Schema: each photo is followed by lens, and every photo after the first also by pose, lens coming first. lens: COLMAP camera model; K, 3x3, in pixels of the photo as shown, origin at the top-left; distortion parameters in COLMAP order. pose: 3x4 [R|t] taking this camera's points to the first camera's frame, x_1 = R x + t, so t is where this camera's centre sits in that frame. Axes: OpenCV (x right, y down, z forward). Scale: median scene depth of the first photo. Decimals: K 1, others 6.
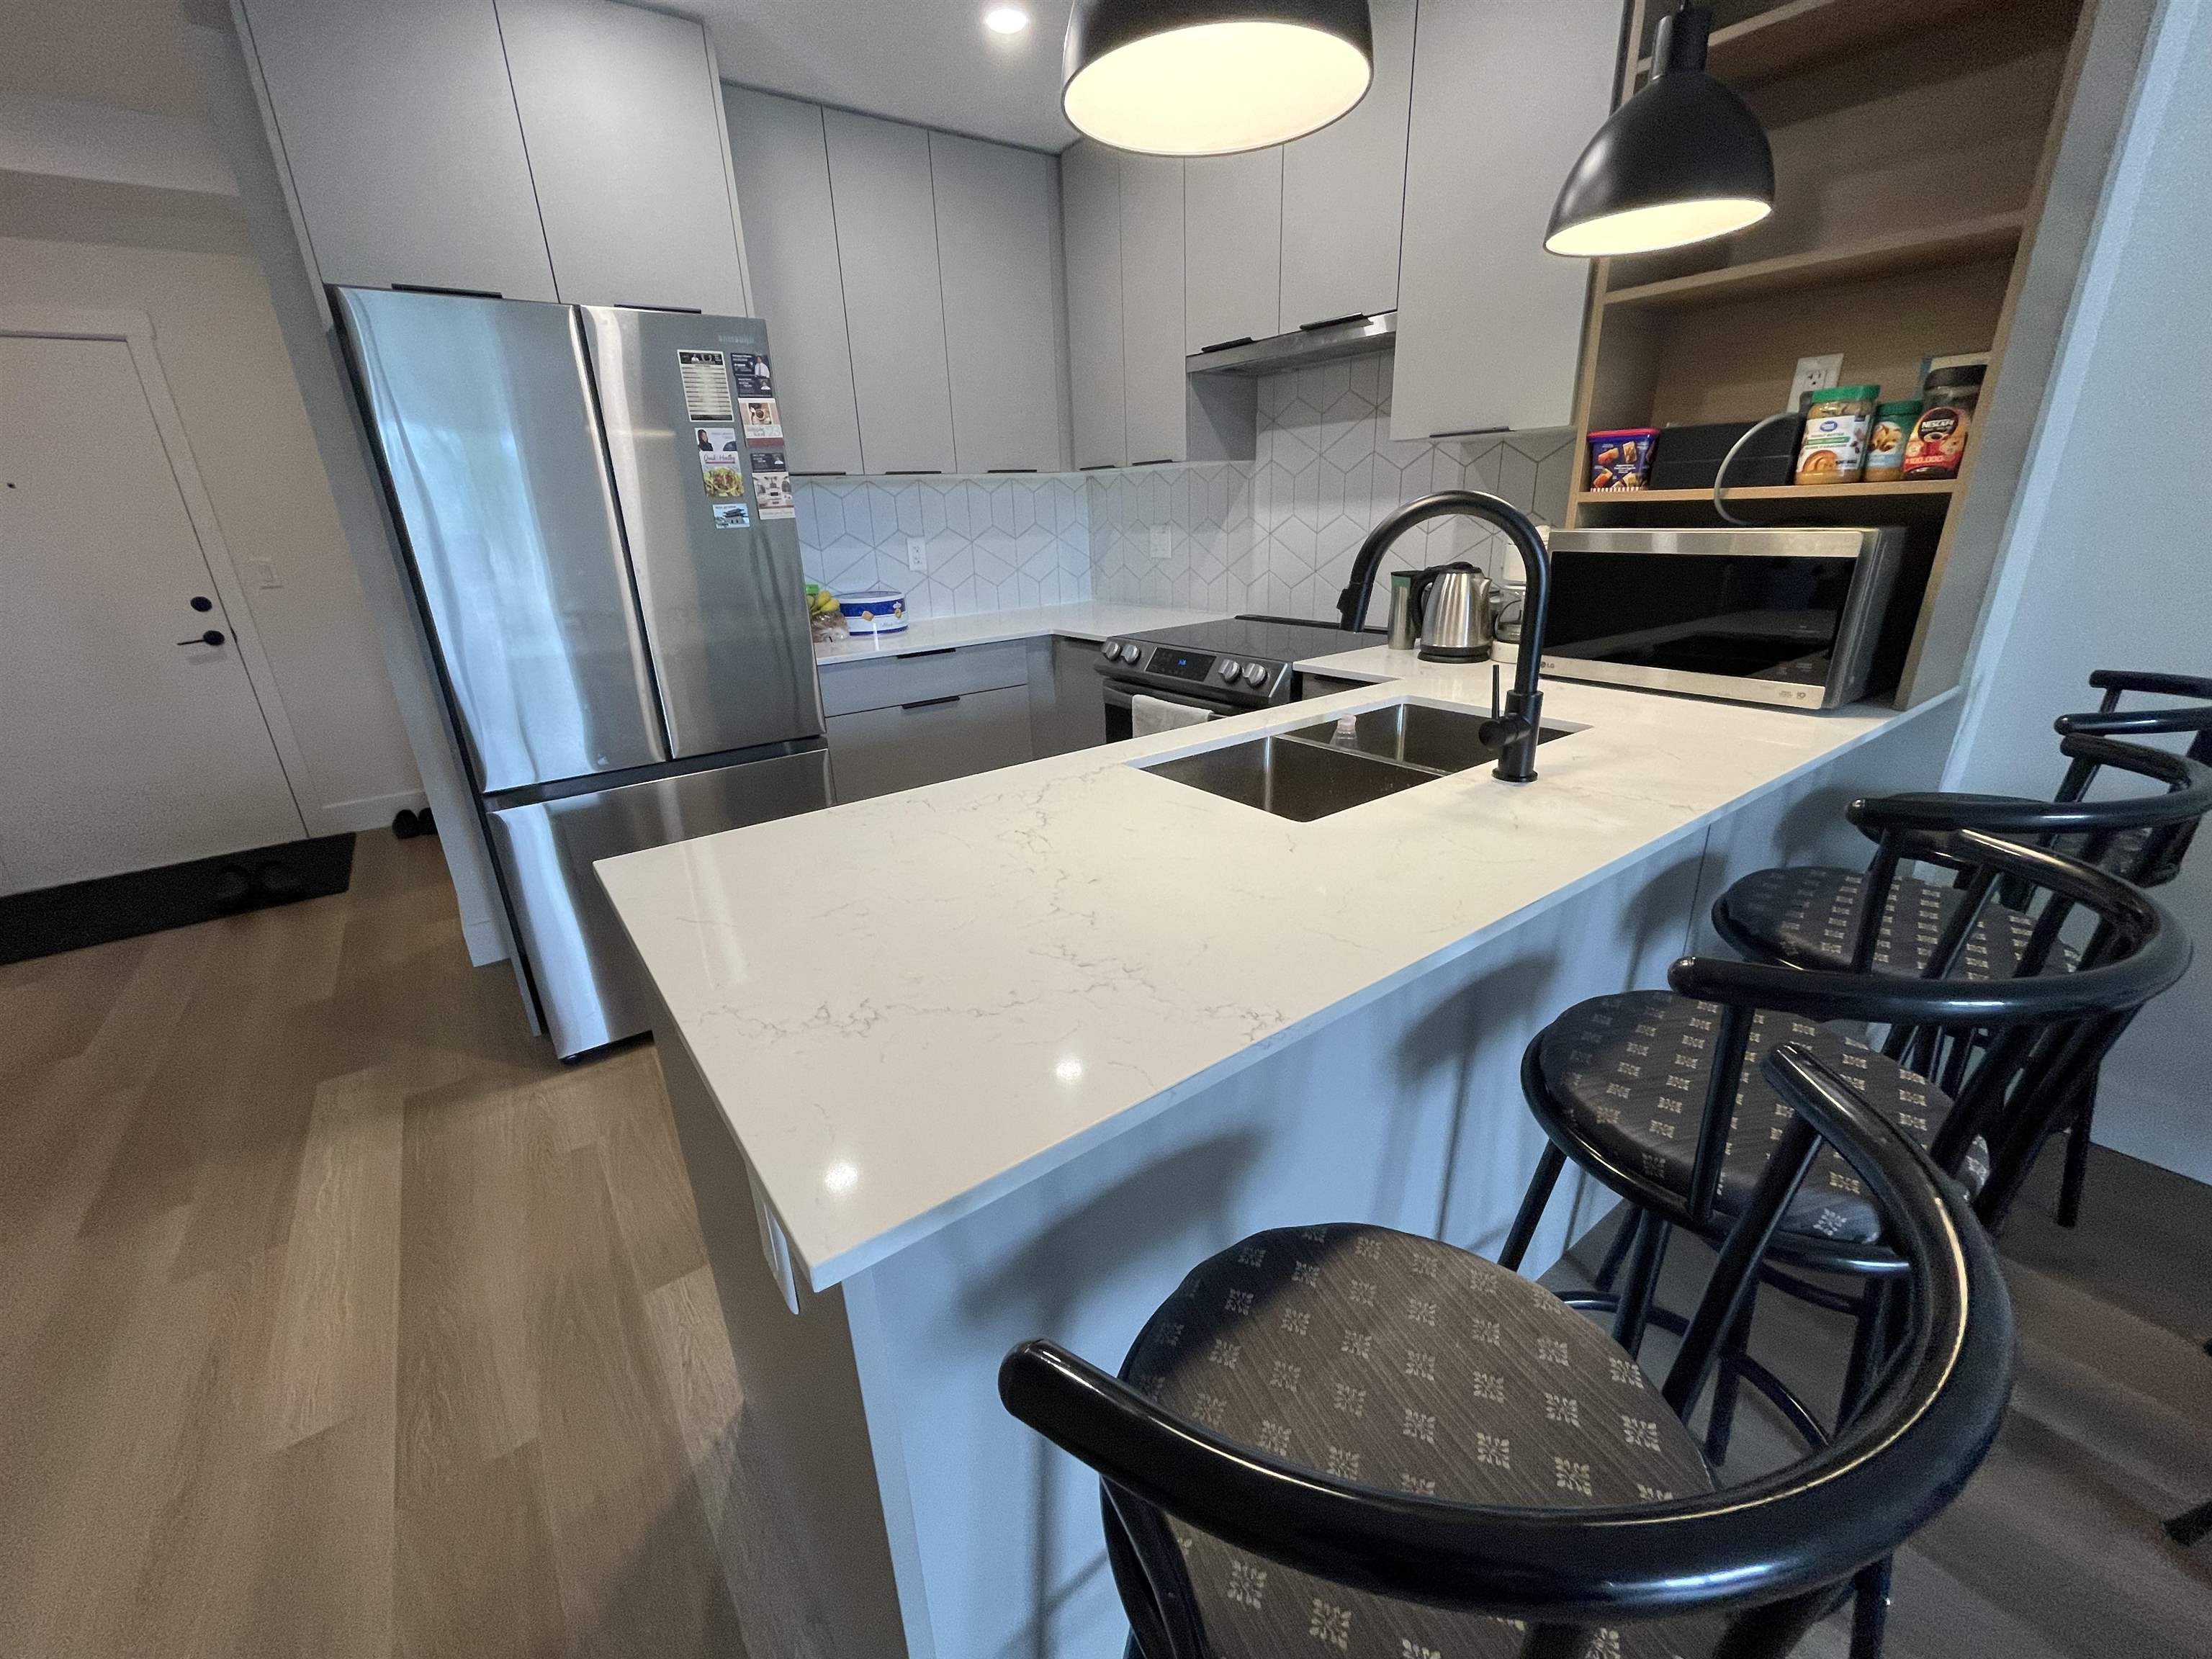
lens RADIAL K [[888.1, 0, 1107.3], [0, 888.1, 824.1], [0, 0, 1]] dist [-0.003127, -0.000568]
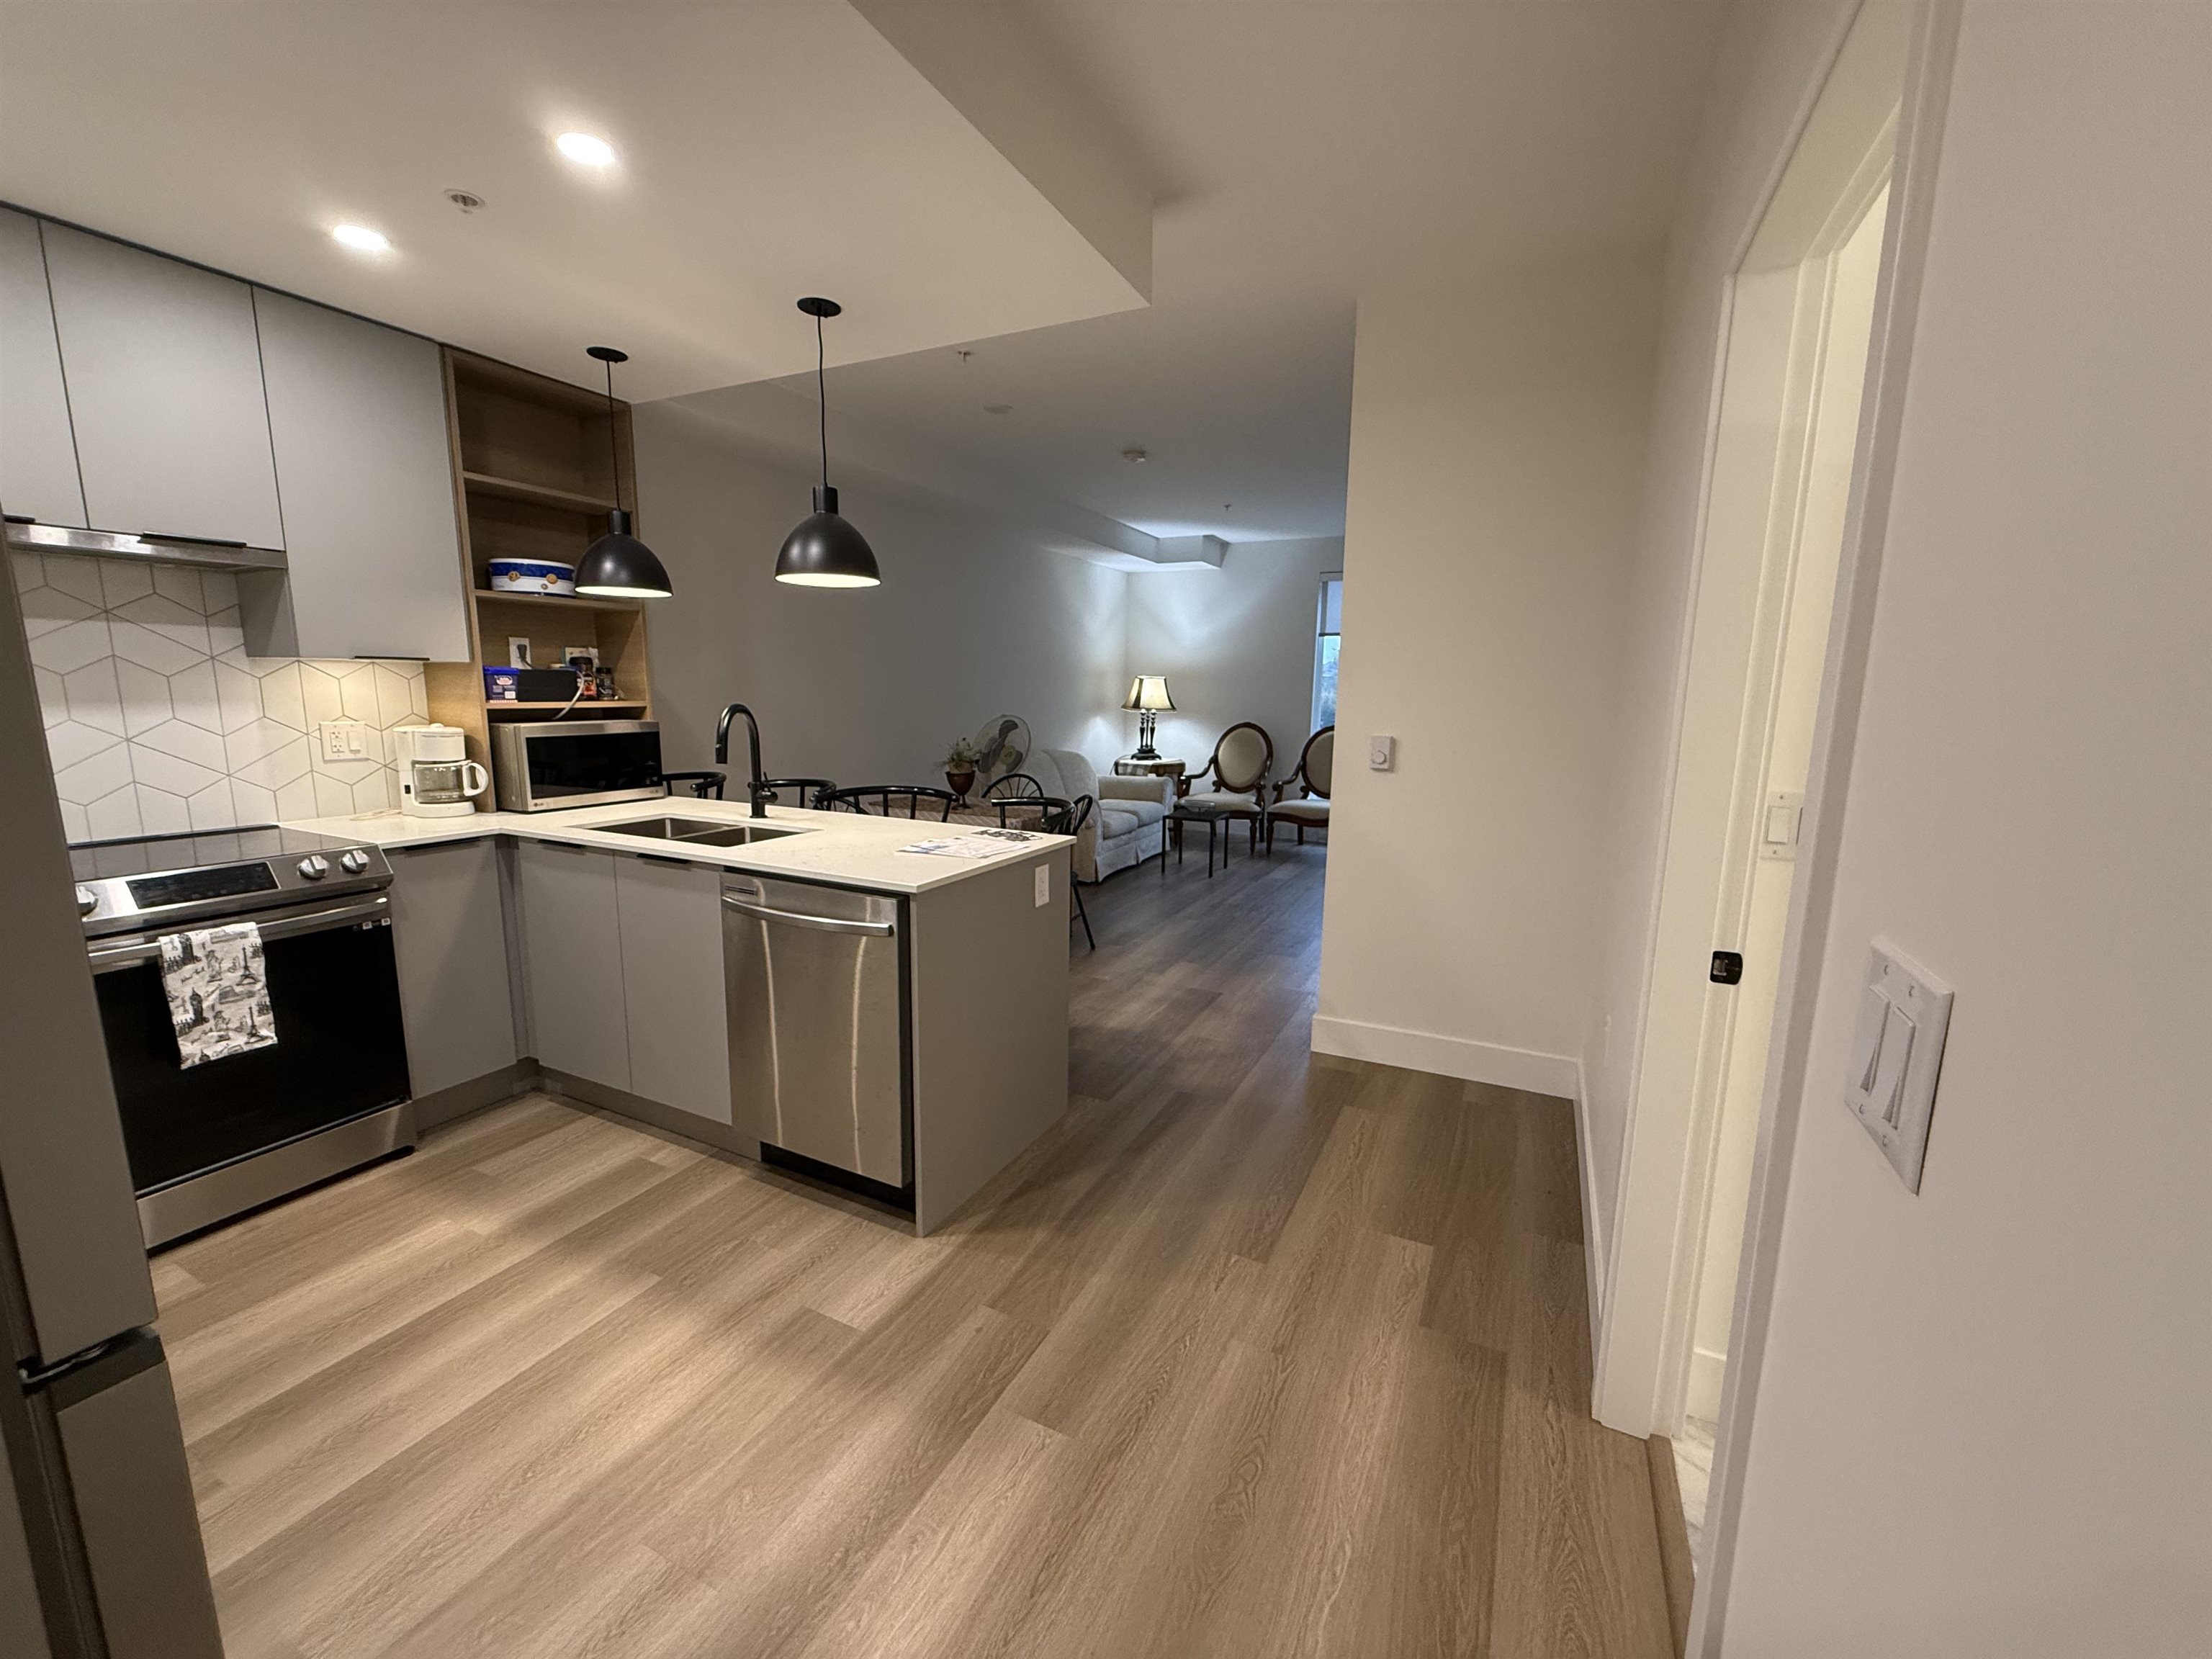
lens RADIAL K [[868.5, 0, 1102.1], [0, 868.5, 828.7], [0, 0, 1]] dist [-0.001378, -0.000456]
pose [[-0.467913, -0.109523, 0.876962, -1.364582], [0.302586, 0.912466, 0.275405, -0.260490], [-0.830361, 0.394222, -0.393814, 0.779459]]
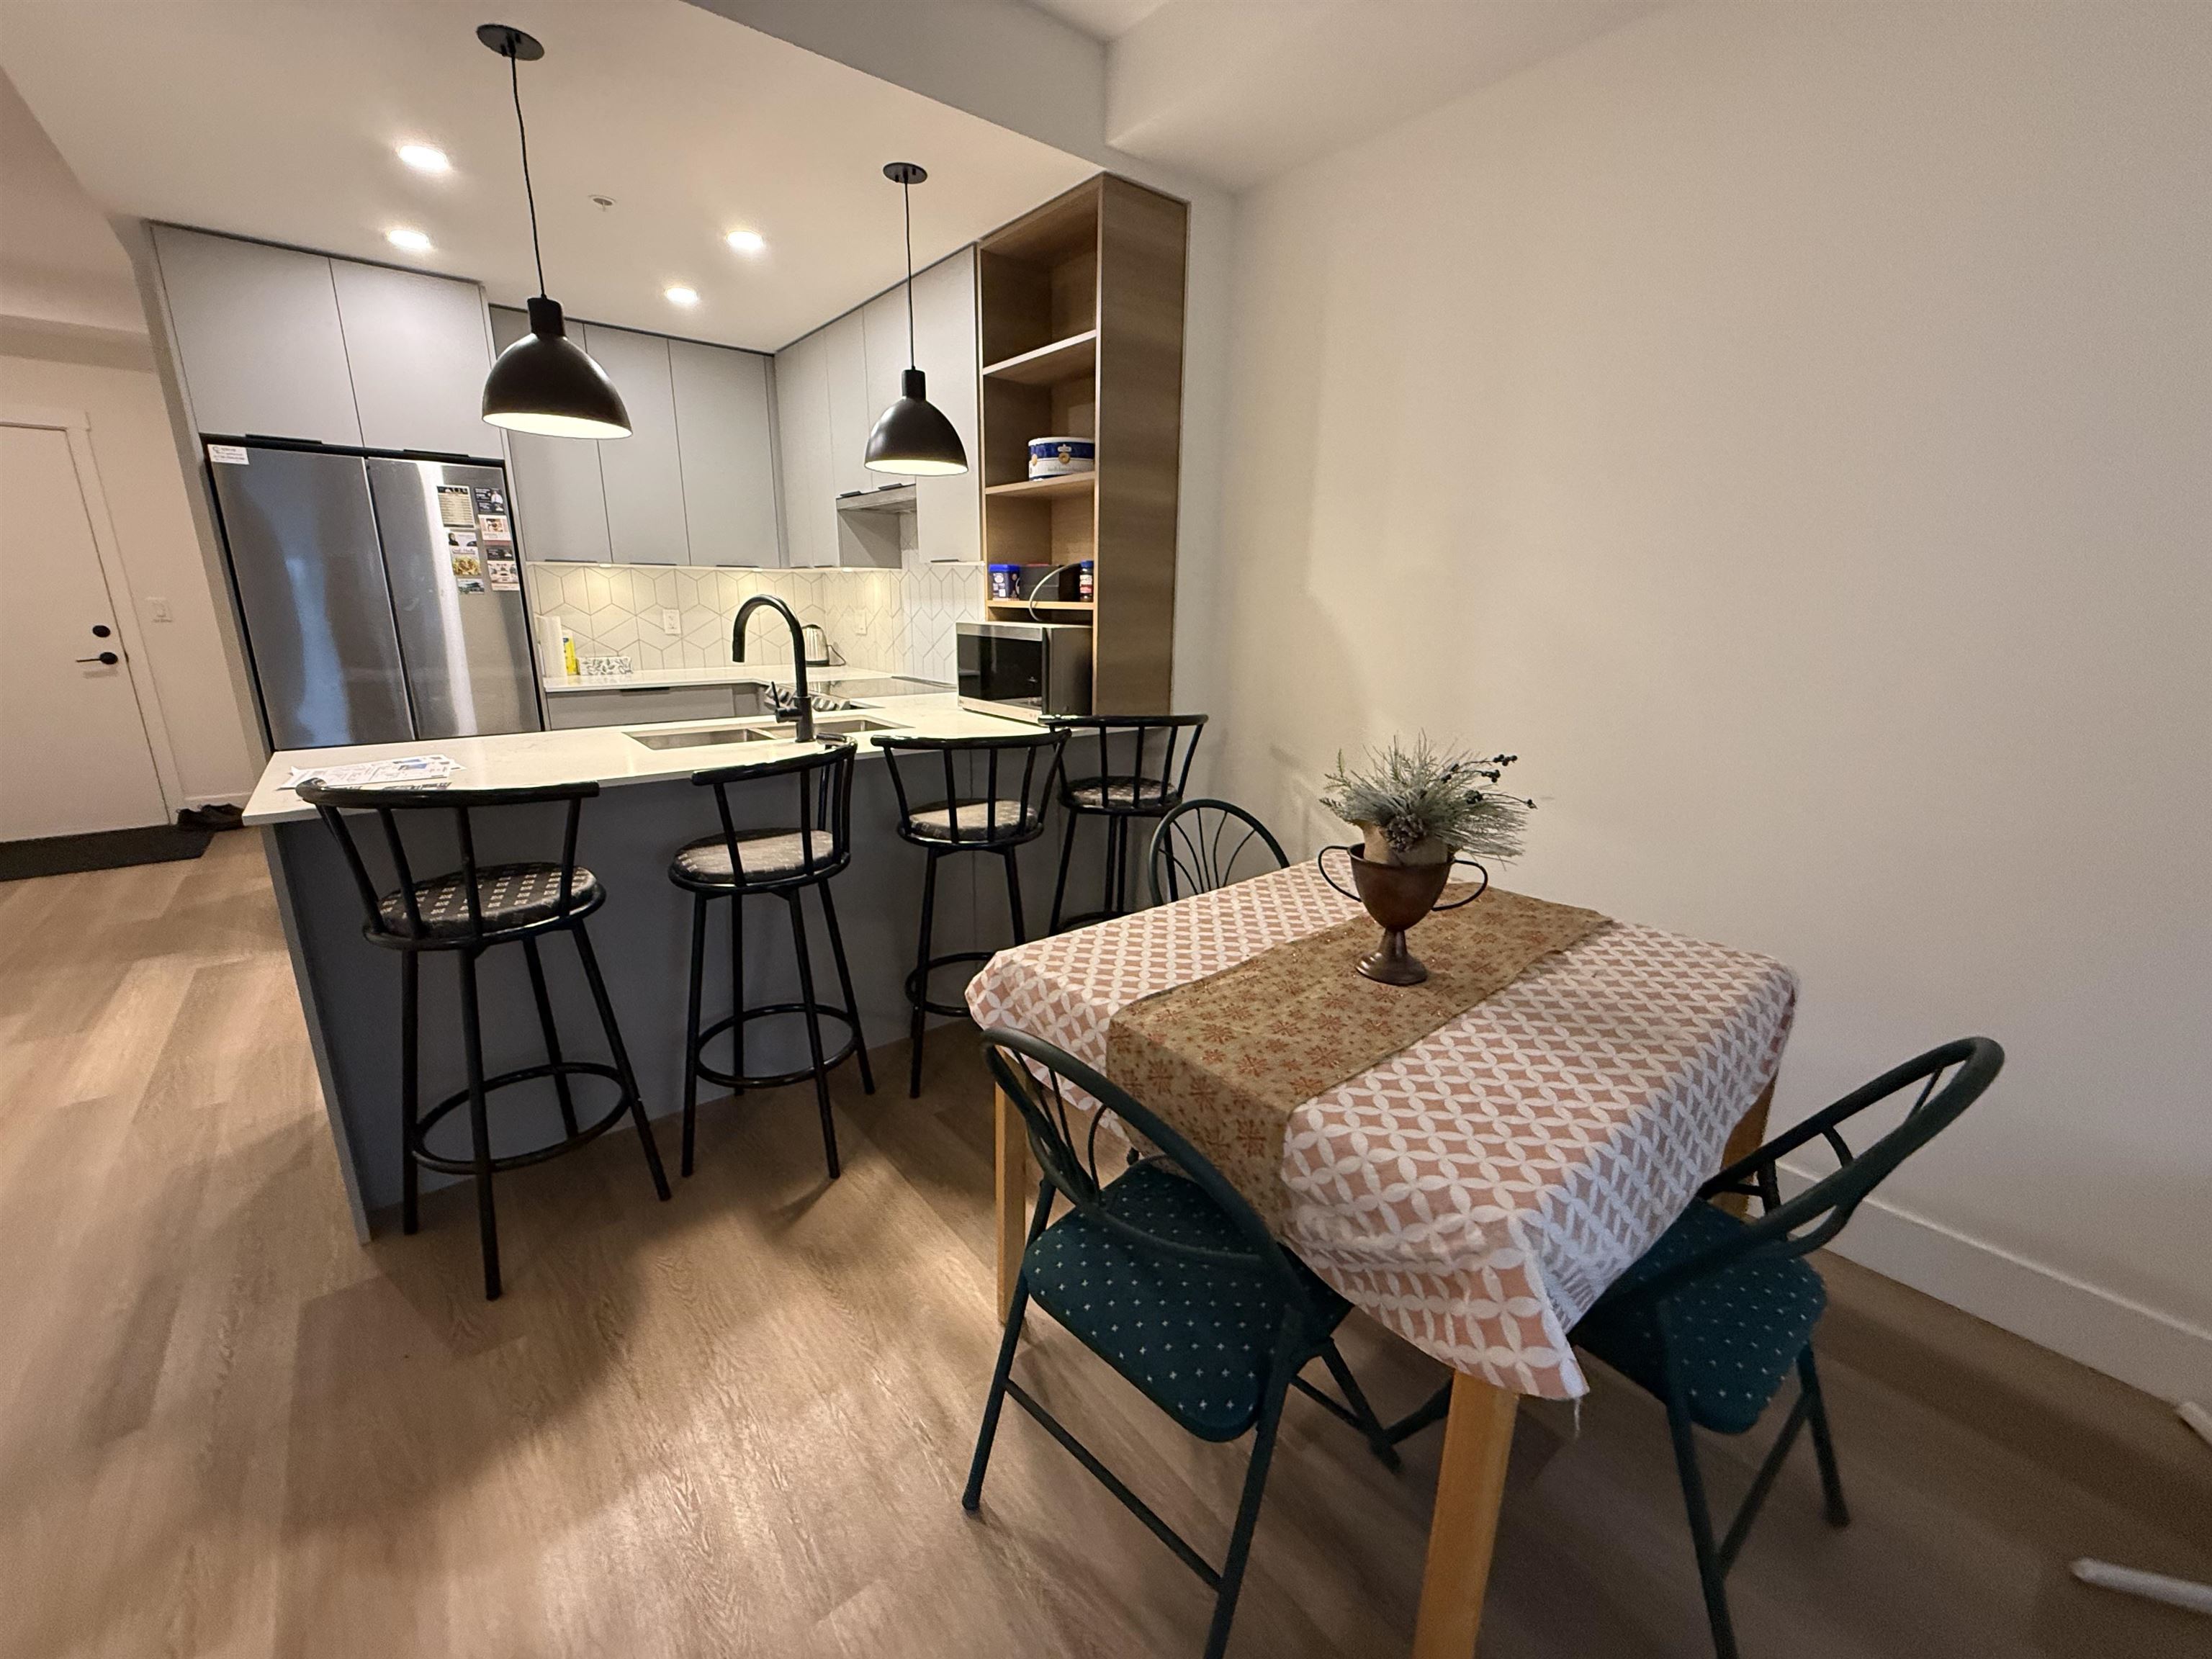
lens RADIAL K [[868.5, 0, 1104.4], [0, 868.5, 818.9], [0, 0, 1]] dist [-0.001378, -0.000456]
pose [[0.997428, 0.034437, 0.062853, 0.663362], [-0.028733, 0.995572, -0.089498, 0.172591], [-0.065657, 0.087462, 0.994002, -0.594867]]
